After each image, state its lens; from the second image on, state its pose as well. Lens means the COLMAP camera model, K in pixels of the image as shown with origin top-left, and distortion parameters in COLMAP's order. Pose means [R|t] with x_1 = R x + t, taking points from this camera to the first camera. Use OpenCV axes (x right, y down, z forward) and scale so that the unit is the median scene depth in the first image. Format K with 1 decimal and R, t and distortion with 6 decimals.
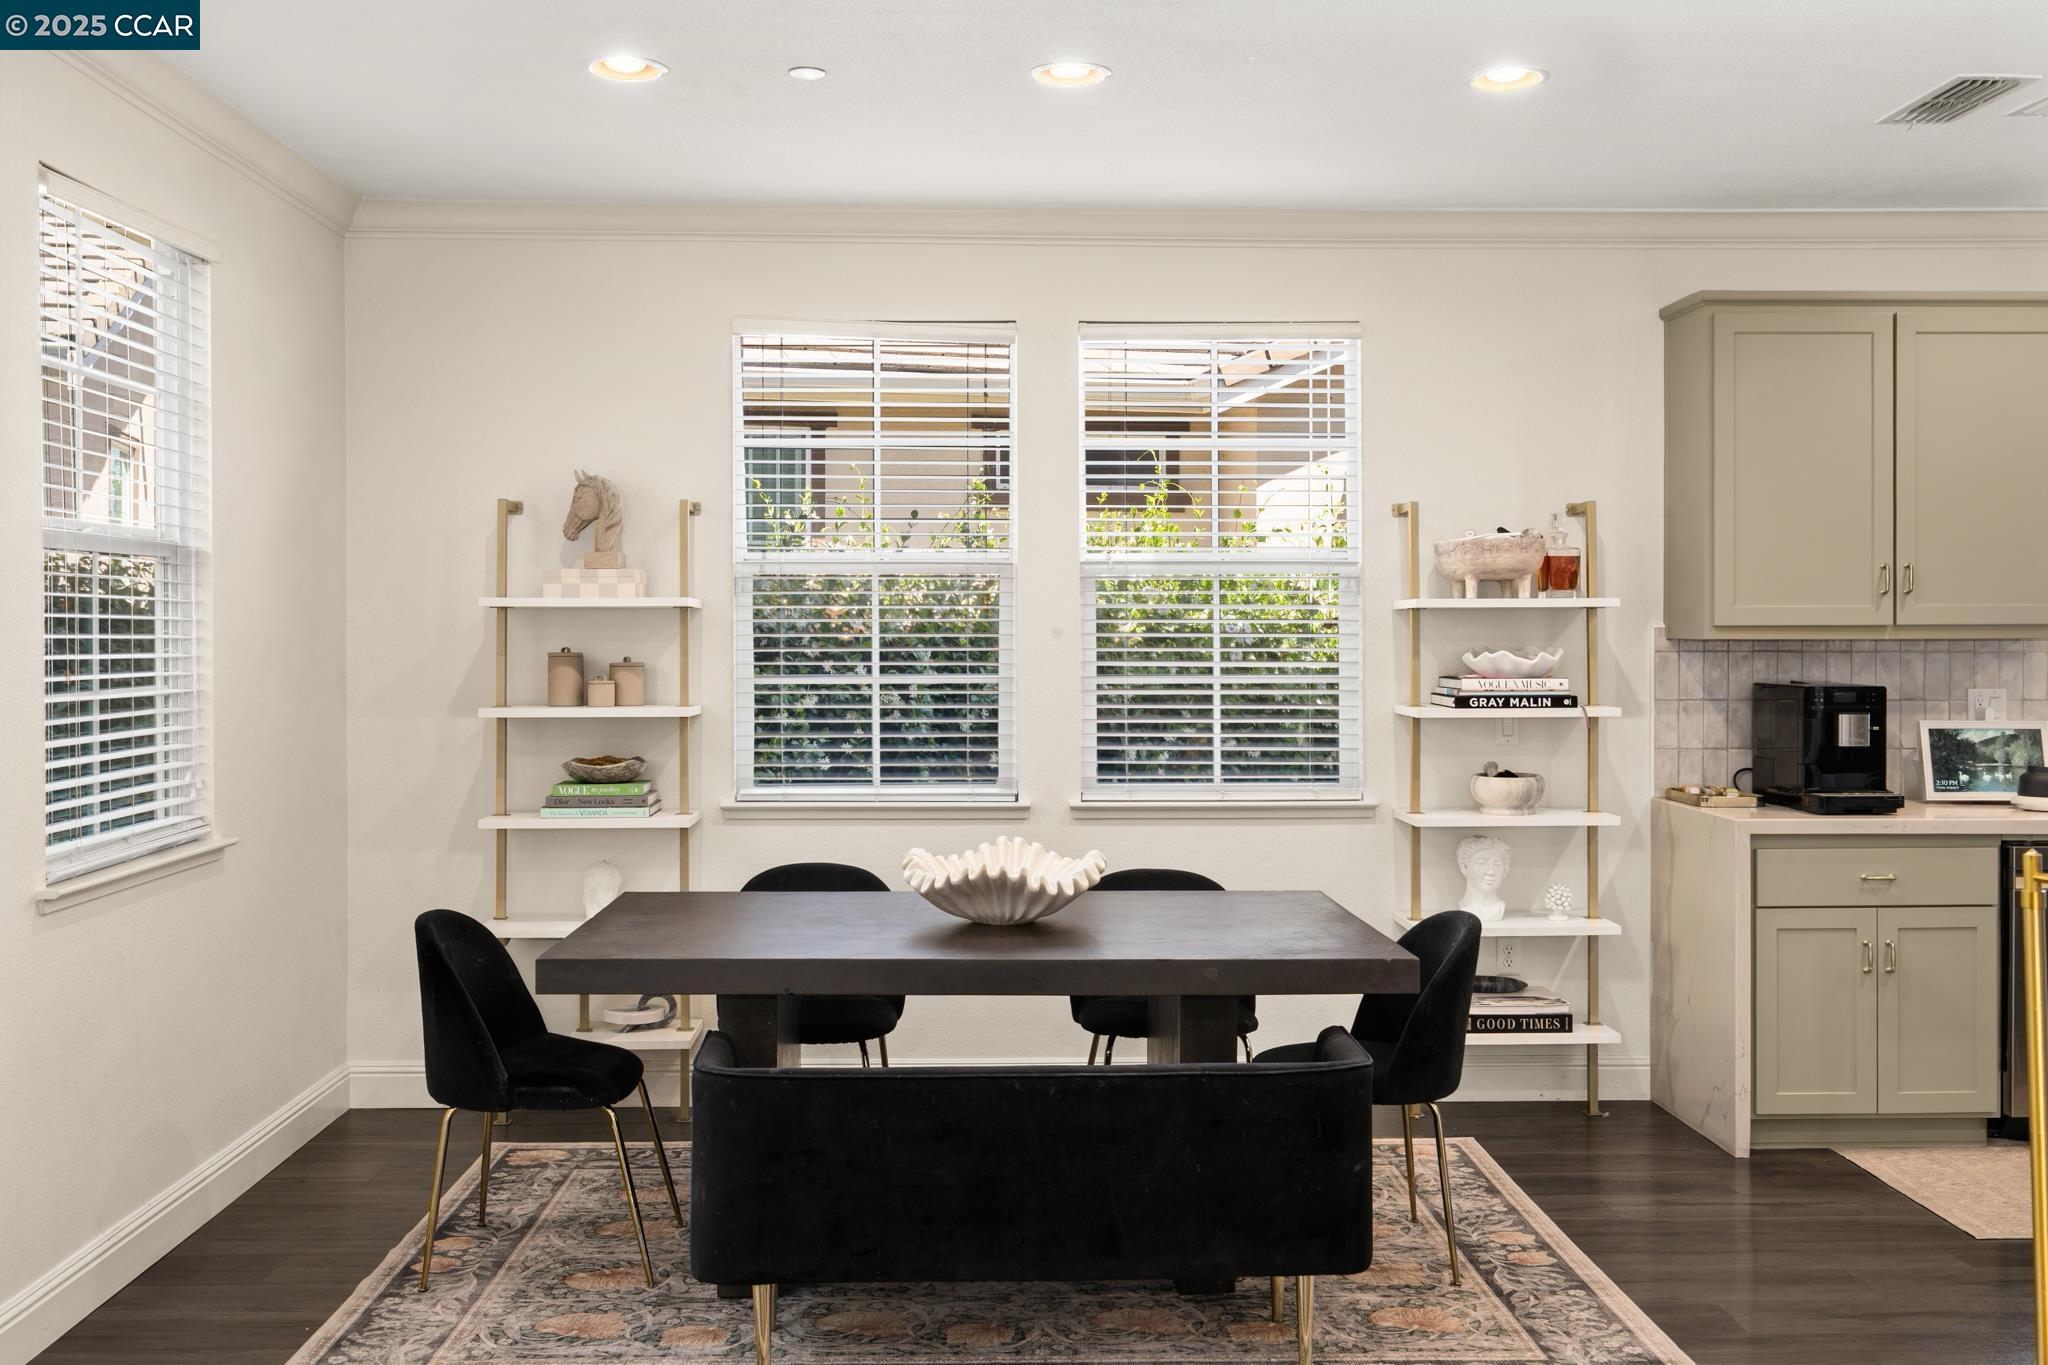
lens RADIAL K [[1868.9, 0, 1030.0], [0, 1868.9, 652.2], [0, 0, 1]] dist [0.004127, 0.000000]
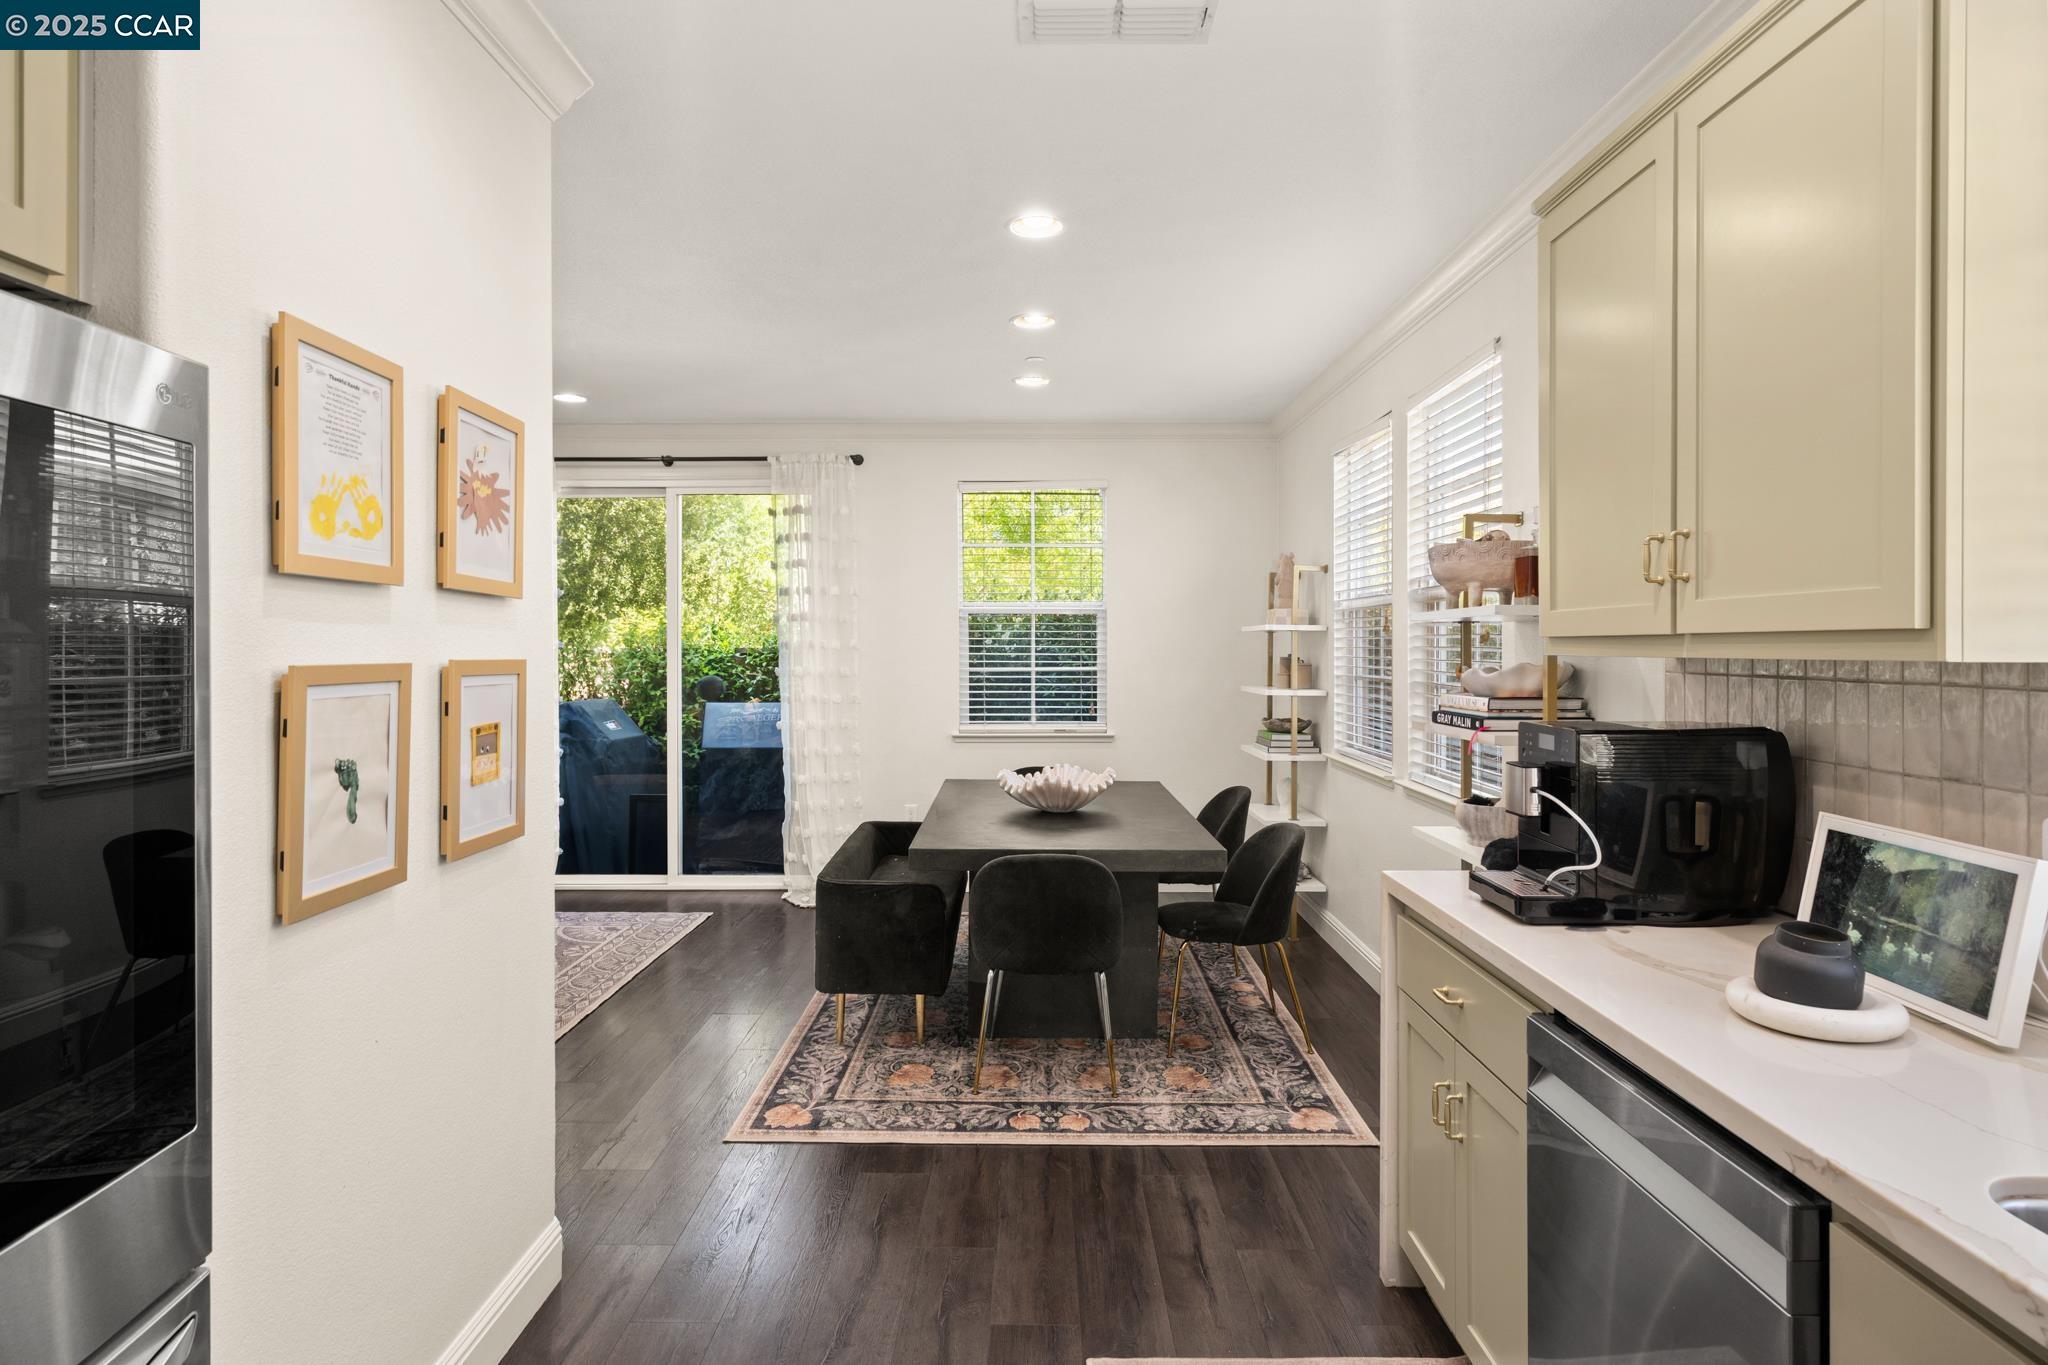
lens RADIAL K [[1125.8, 0, 1034.8], [0, 1125.8, 661.9], [0, 0, 1]] dist [-0.003982, -0.001785]
pose [[-0.032805, 0.015141, -0.999347, 0.825469], [-0.014336, 0.999775, 0.015618, -0.008246], [0.999359, 0.014839, -0.032581, 0.807178]]
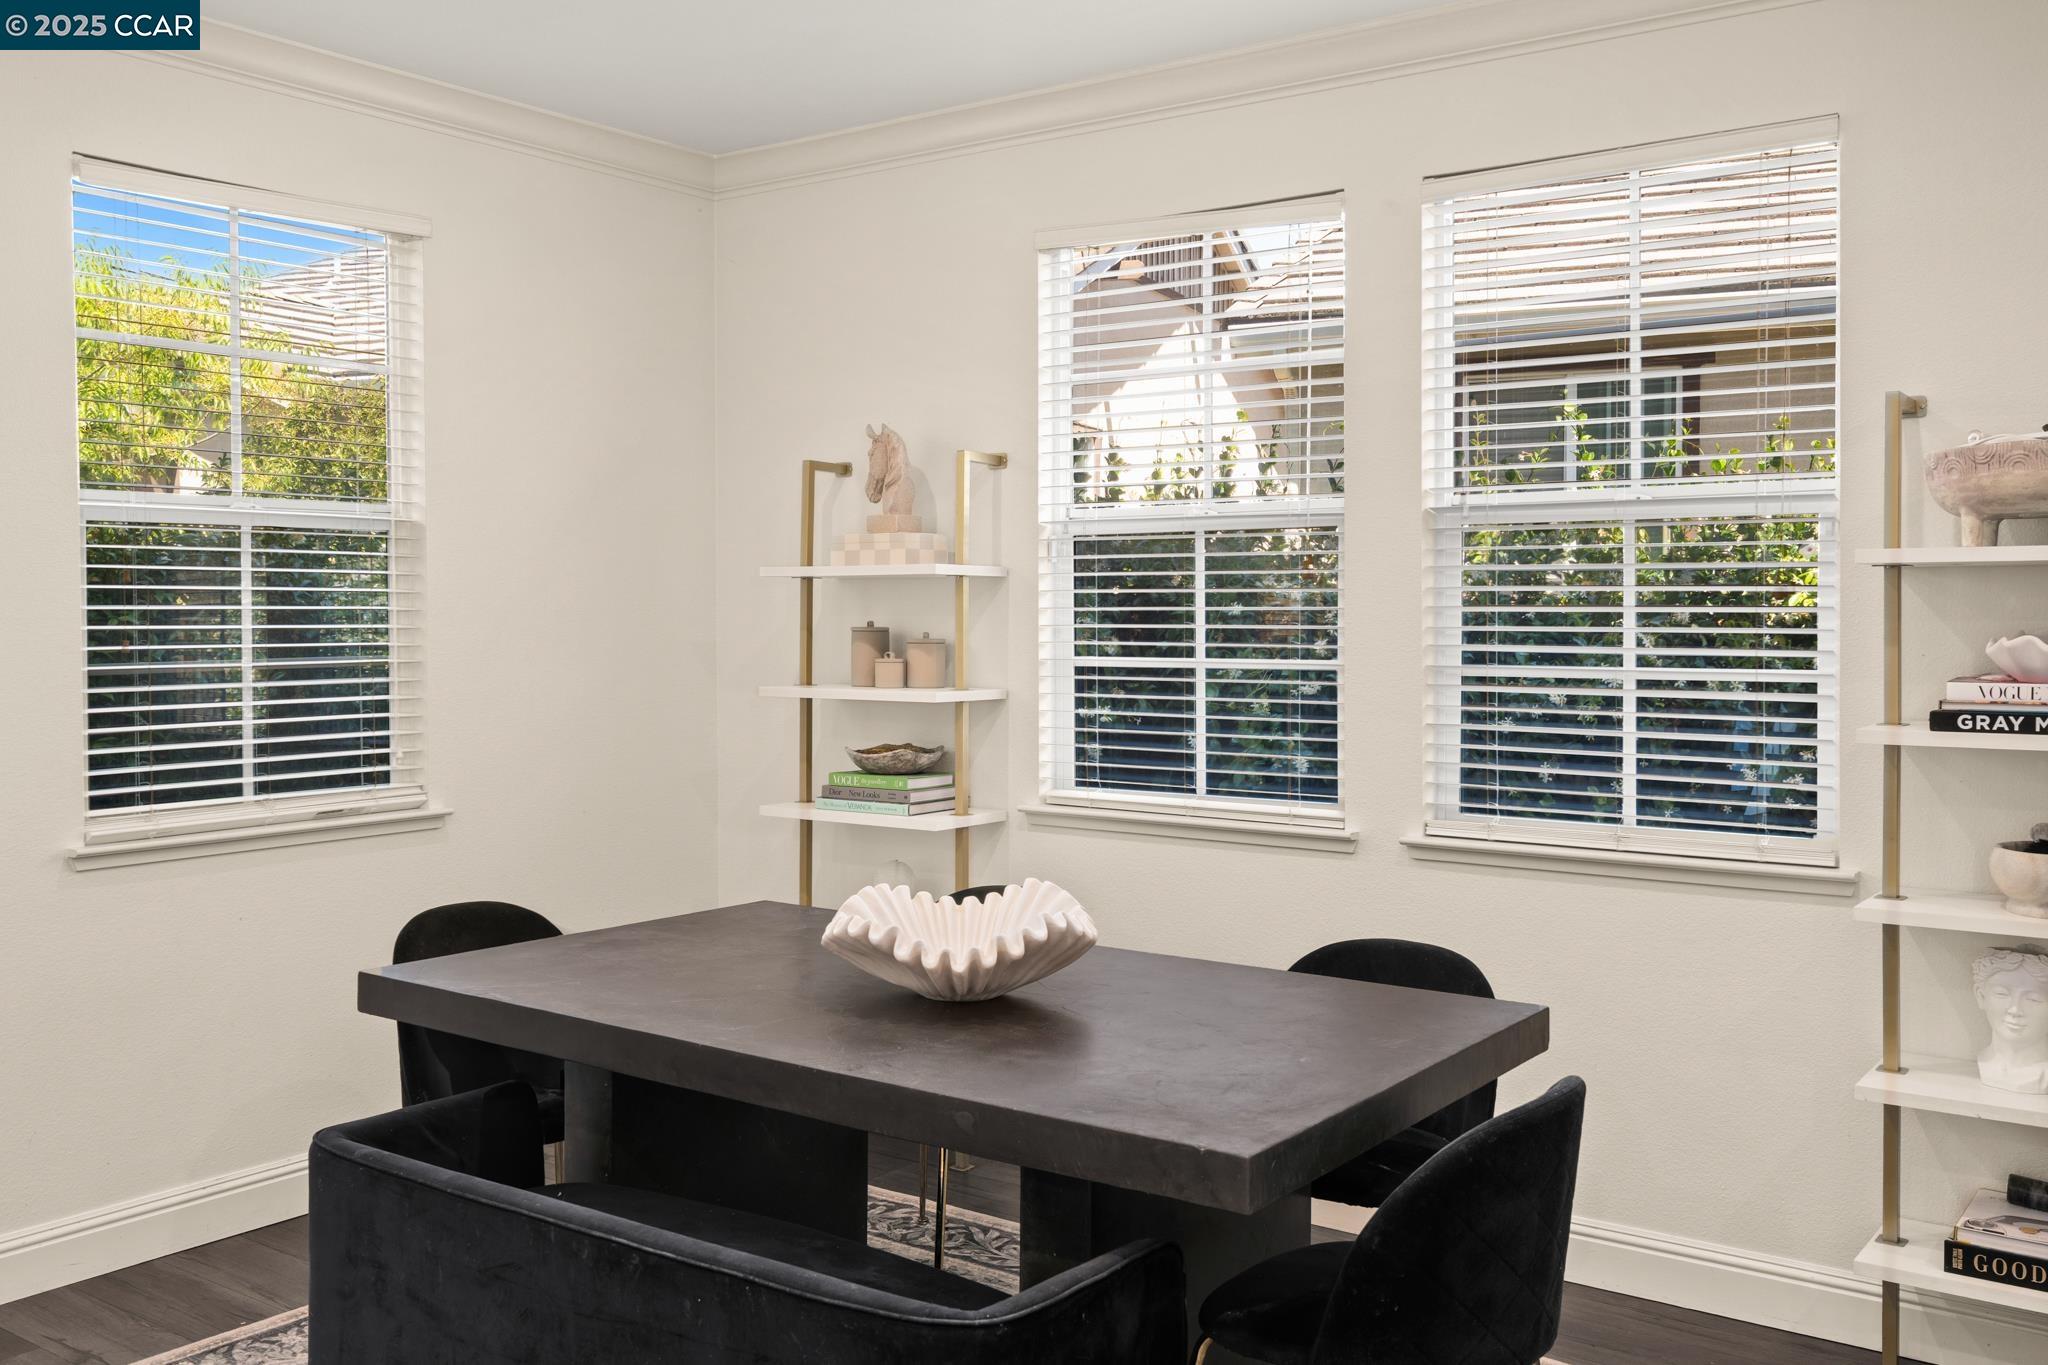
lens RADIAL K [[1835.9, 0, 1031.9], [0, 1835.9, 610.0], [0, 0, 1]] dist [-0.014122, -0.000674]
pose [[0.787381, 0.002417, -0.616462, 0.363895], [-0.007996, 0.999948, -0.006293, -0.002953], [0.616415, 0.009885, 0.787359, 0.356566]]
